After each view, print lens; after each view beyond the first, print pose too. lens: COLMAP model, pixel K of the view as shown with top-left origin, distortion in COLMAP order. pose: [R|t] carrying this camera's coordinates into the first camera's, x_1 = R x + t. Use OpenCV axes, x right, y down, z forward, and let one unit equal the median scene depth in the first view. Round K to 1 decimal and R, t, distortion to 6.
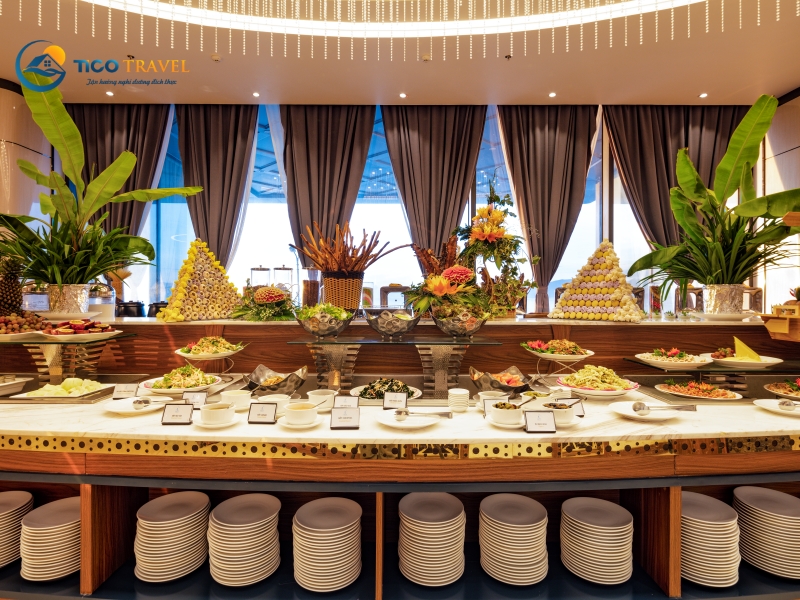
lens RADIAL K [[430.5, 0, 400.0], [0, 430.5, 300.0], [0, 0, 1]] dist [-0.004003, -0.002059]
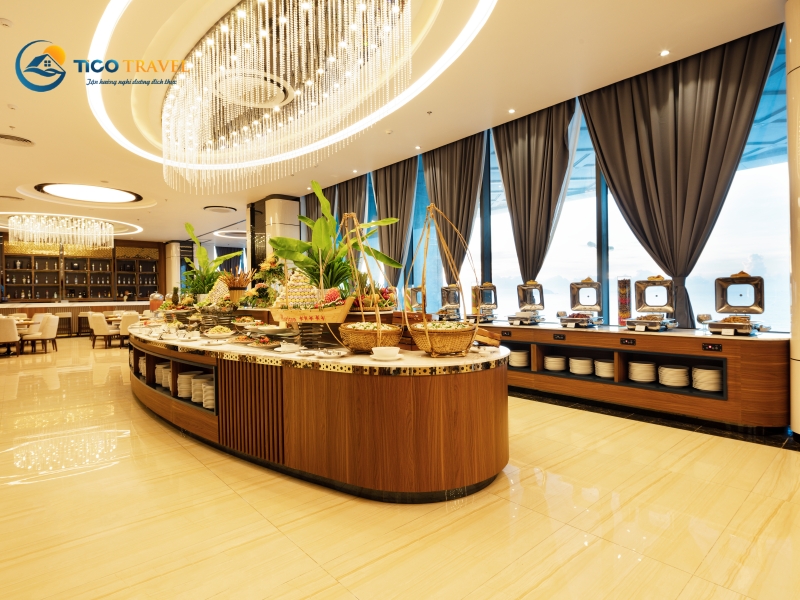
lens RADIAL K [[462.1, 0, 396.6], [0, 462.1, 290.4], [0, 0, 1]] dist [0.001941, -0.000632]
pose [[0.651880, -0.022173, -0.757998, 2.295622], [0.013587, 0.999753, -0.017560, -0.005433], [0.758201, 0.001148, 0.652020, 0.010563]]
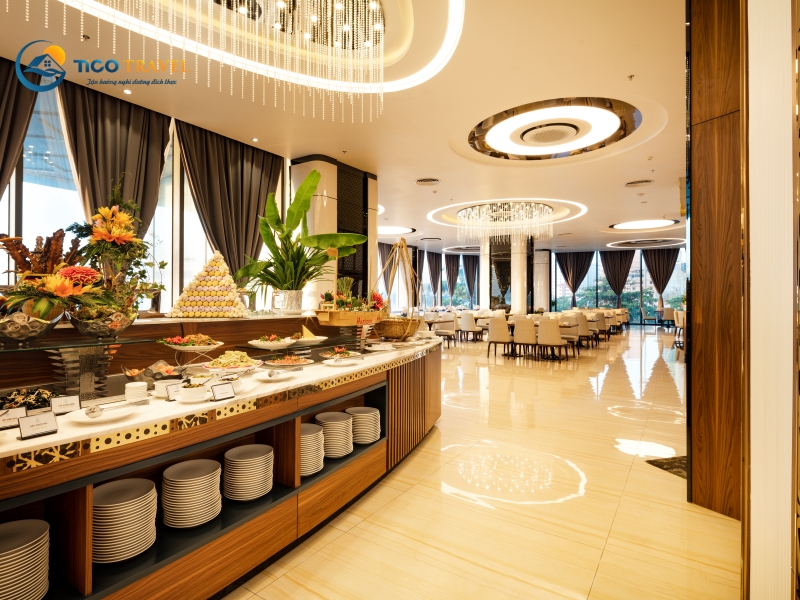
lens RADIAL K [[430.5, 0, 400.0], [0, 430.5, 300.0], [0, 0, 1]] dist [-0.004003, -0.002059]
pose [[0.541669, -0.000012, 0.840592, -0.291488], [0.002573, 0.999995, -0.001644, 0.000374], [-0.840588, 0.003053, 0.541666, -0.111437]]
